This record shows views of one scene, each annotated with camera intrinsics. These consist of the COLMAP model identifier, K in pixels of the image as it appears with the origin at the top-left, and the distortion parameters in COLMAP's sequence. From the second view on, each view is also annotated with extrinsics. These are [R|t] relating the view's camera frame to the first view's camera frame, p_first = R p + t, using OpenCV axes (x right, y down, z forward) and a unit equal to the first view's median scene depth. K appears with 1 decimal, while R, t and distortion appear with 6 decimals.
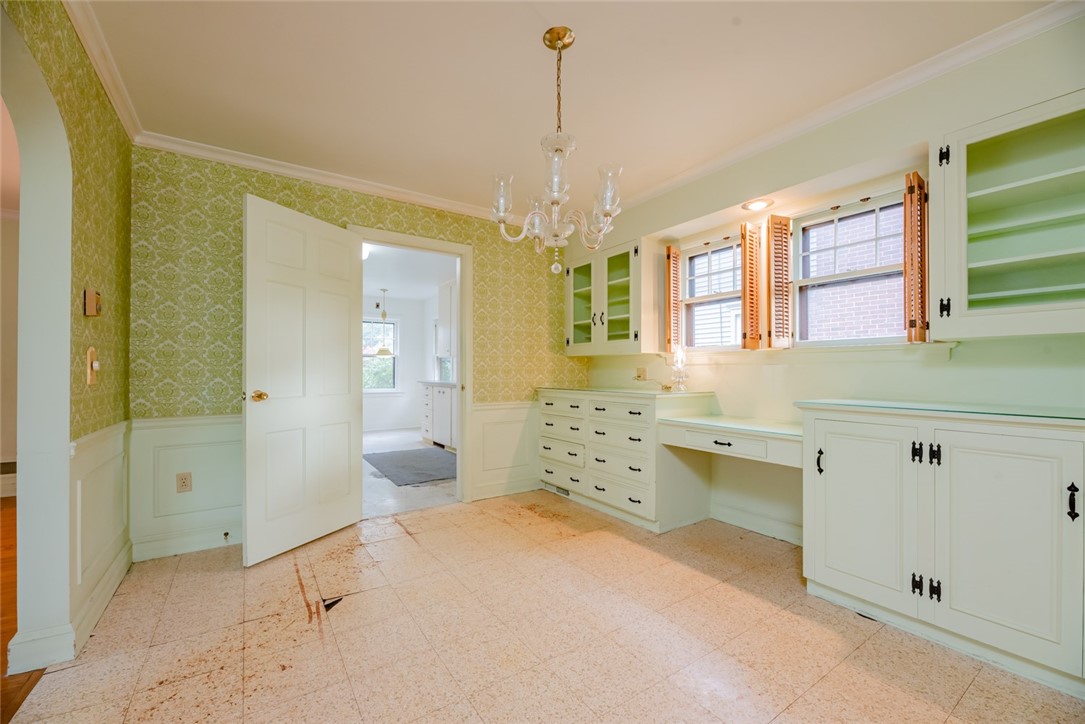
lens RADIAL K [[446.0, 0, 534.9], [0, 446.0, 377.2], [0, 0, 1]] dist [-0.009594, -0.001982]
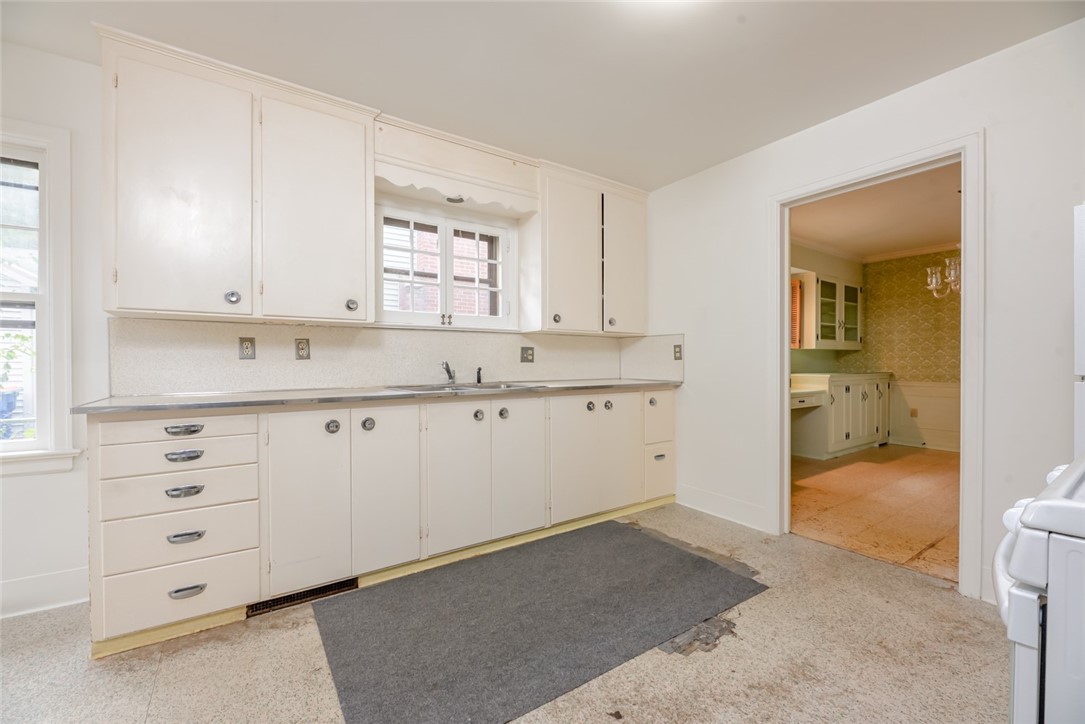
lens RADIAL K [[446.0, 0, 537.3], [0, 446.0, 360.1], [0, 0, 1]] dist [-0.009594, -0.001982]
pose [[-0.014266, -0.001587, 0.999897, -1.066123], [0.014595, 0.999892, 0.001795, -0.027425], [-0.999792, 0.014619, -0.014241, 1.665392]]
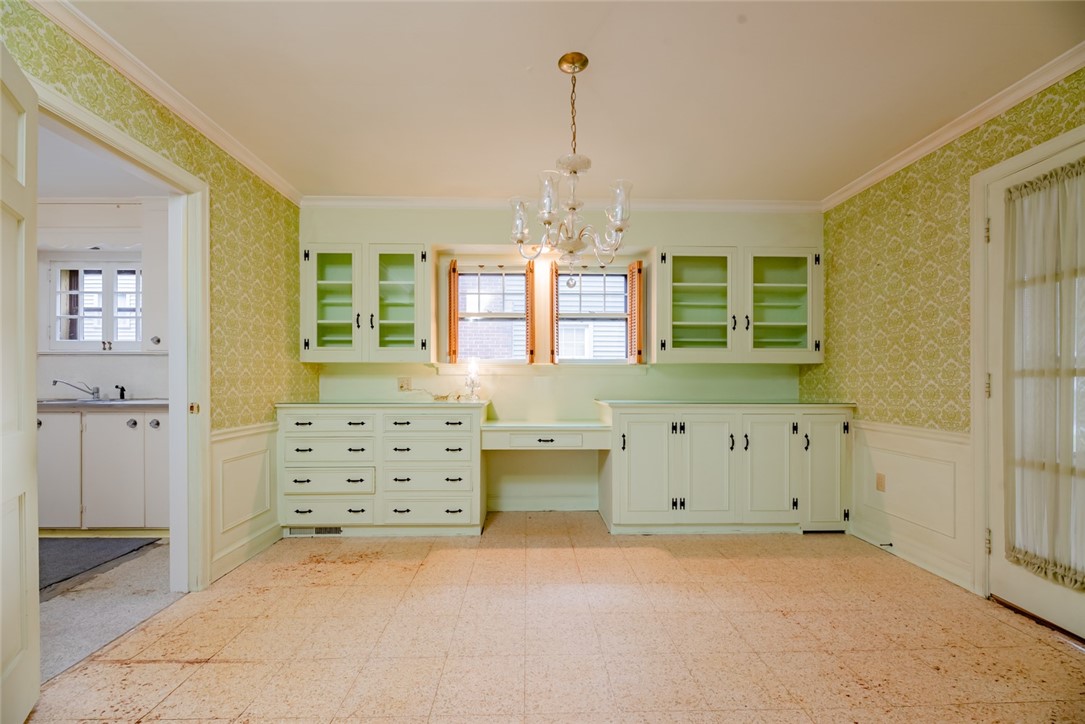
lens RADIAL K [[446.0, 0, 549.6], [0, 446.0, 390.8], [0, 0, 1]] dist [-0.009594, -0.001982]
pose [[0.514366, -0.019467, 0.857350, -0.496529], [0.010854, 0.999810, 0.016190, -0.005425], [-0.857502, 0.000978, 0.514480, 0.291799]]
